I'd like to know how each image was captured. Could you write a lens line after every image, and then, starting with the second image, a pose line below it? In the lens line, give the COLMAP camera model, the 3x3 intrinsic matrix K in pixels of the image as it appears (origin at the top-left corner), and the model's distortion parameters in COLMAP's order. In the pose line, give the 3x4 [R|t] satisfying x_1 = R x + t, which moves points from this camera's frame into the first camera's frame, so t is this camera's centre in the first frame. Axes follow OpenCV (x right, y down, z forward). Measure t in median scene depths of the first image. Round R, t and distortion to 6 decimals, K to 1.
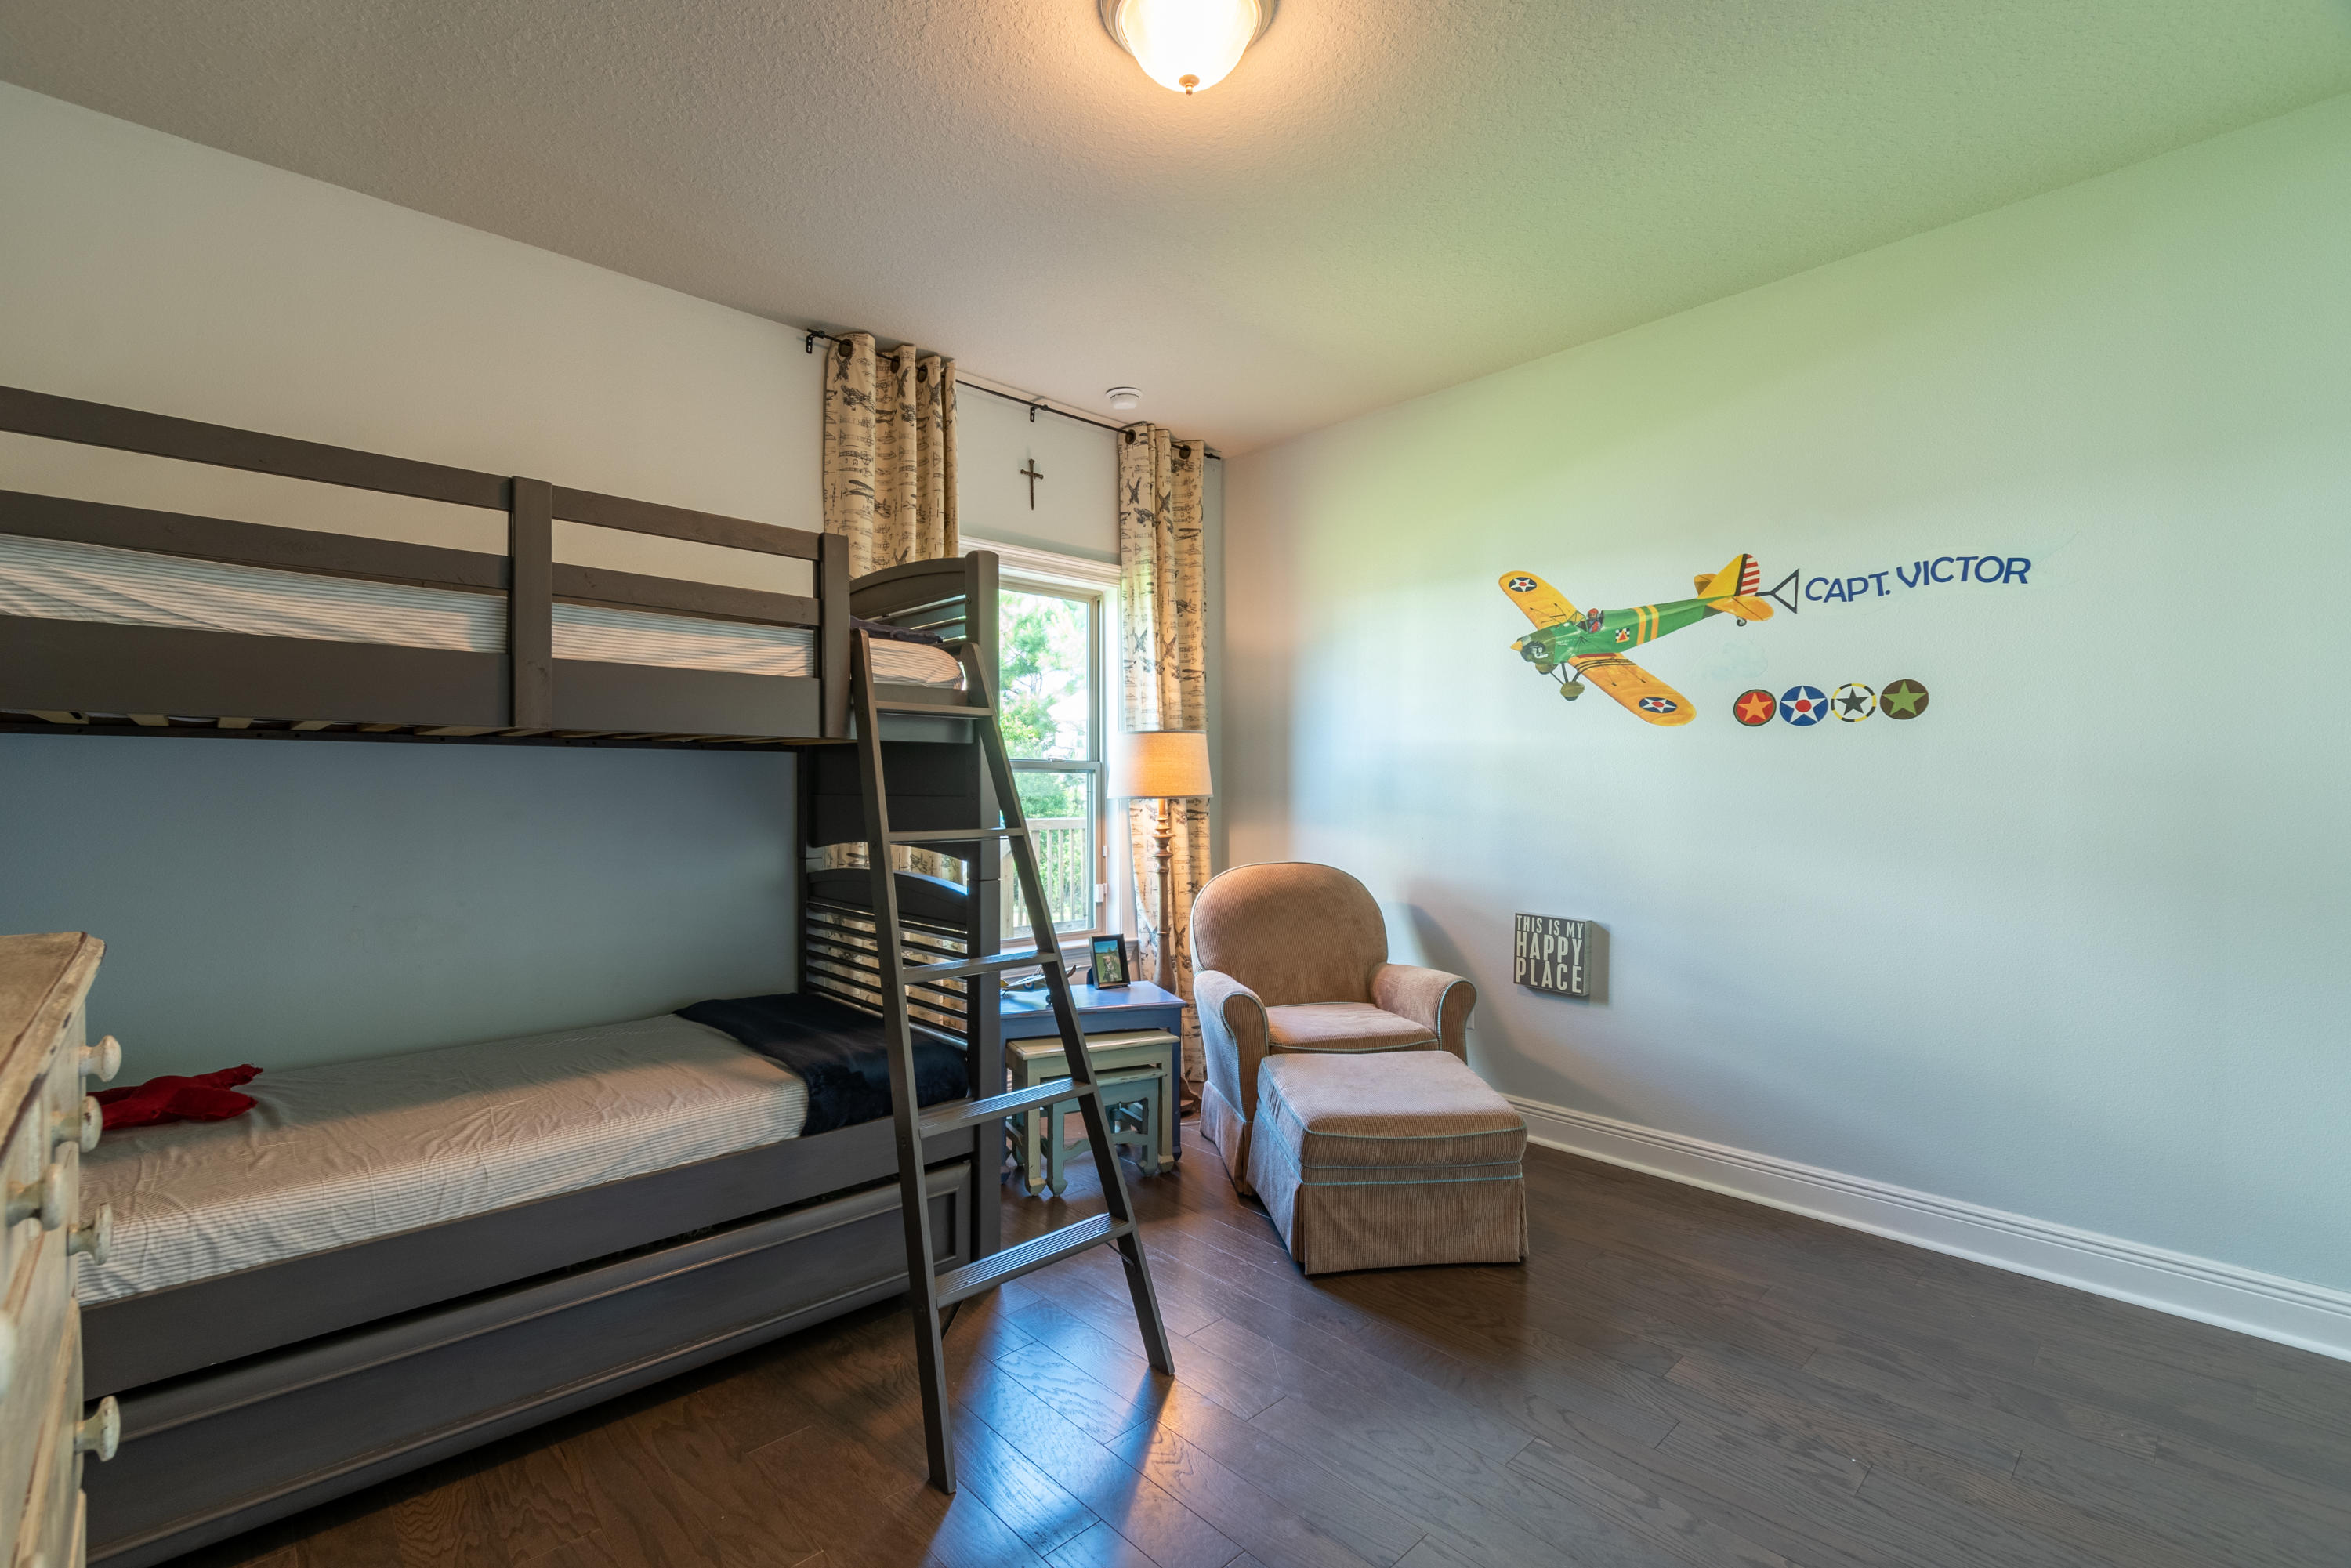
lens RADIAL K [[1028.4, 0, 1163.1], [0, 1028.4, 783.8], [0, 0, 1]] dist [0.001322, 0.000066]
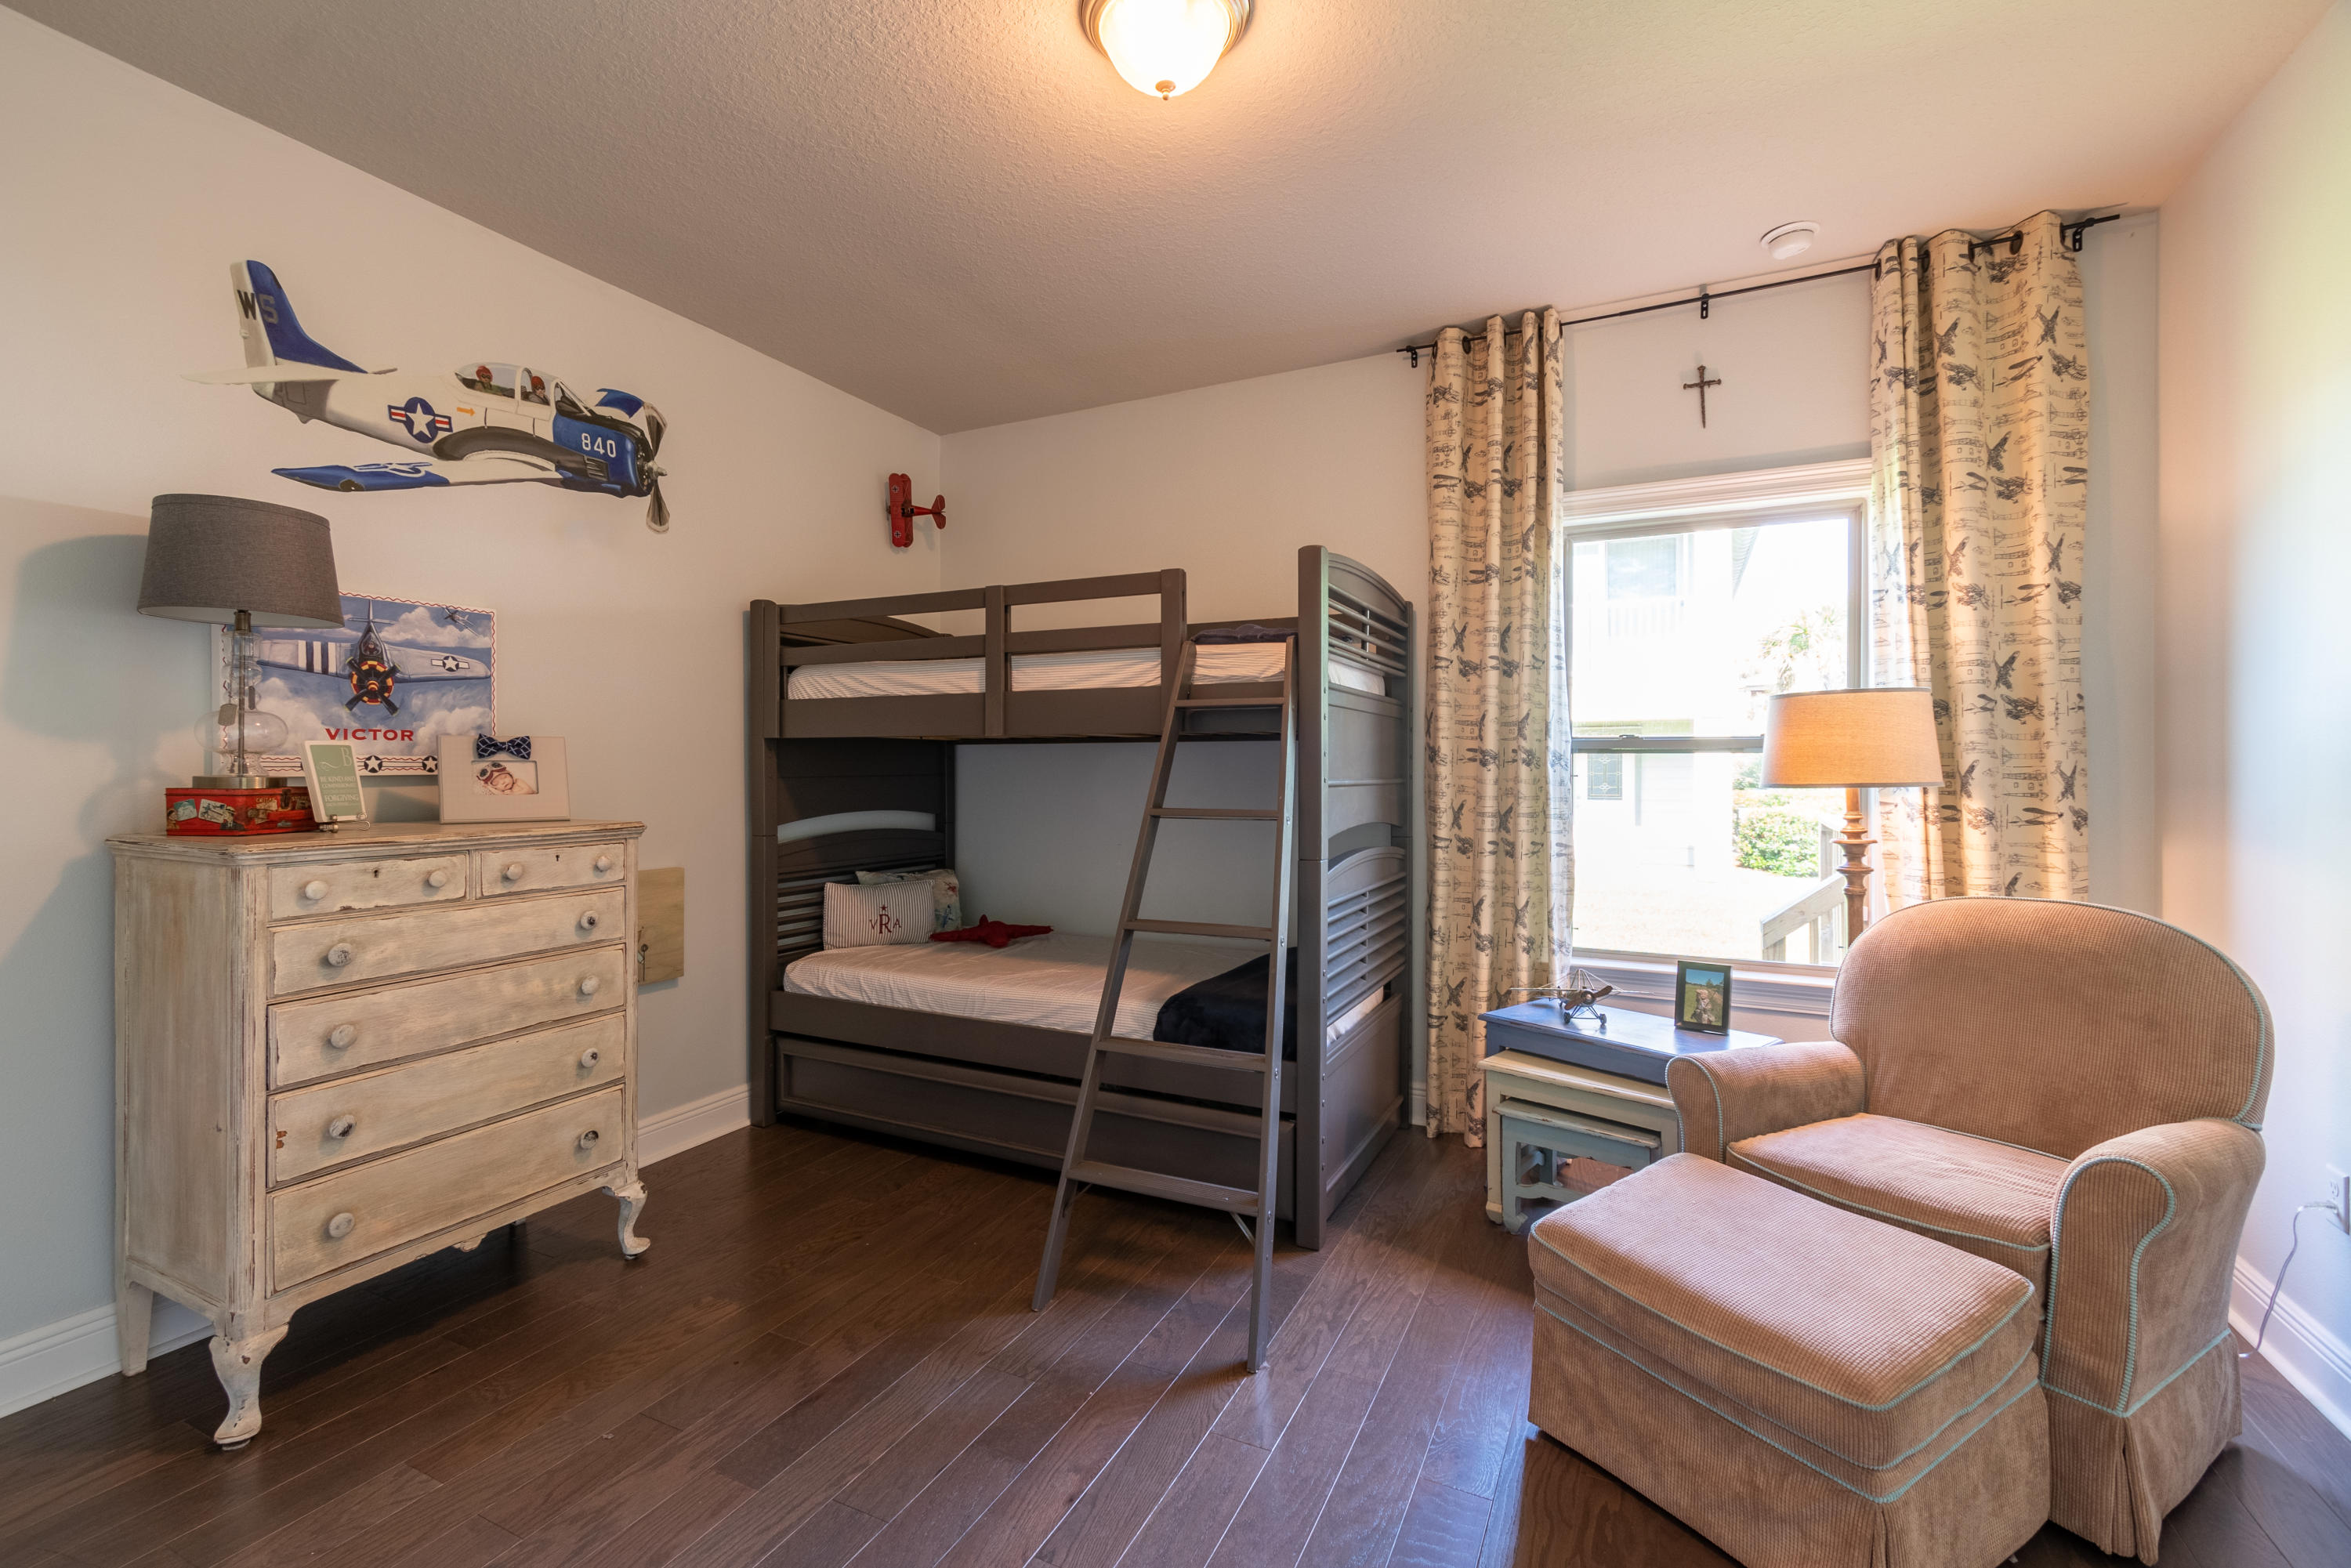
lens RADIAL K [[1045.1, 0, 1134.8], [0, 1045.1, 758.1], [0, 0, 1]] dist [-0.001616, -0.000622]
pose [[0.334069, -0.011240, -0.942481, 0.550181], [0.002291, 0.999936, -0.011113, 0.001084], [0.942546, 0.001554, 0.334074, 0.340004]]
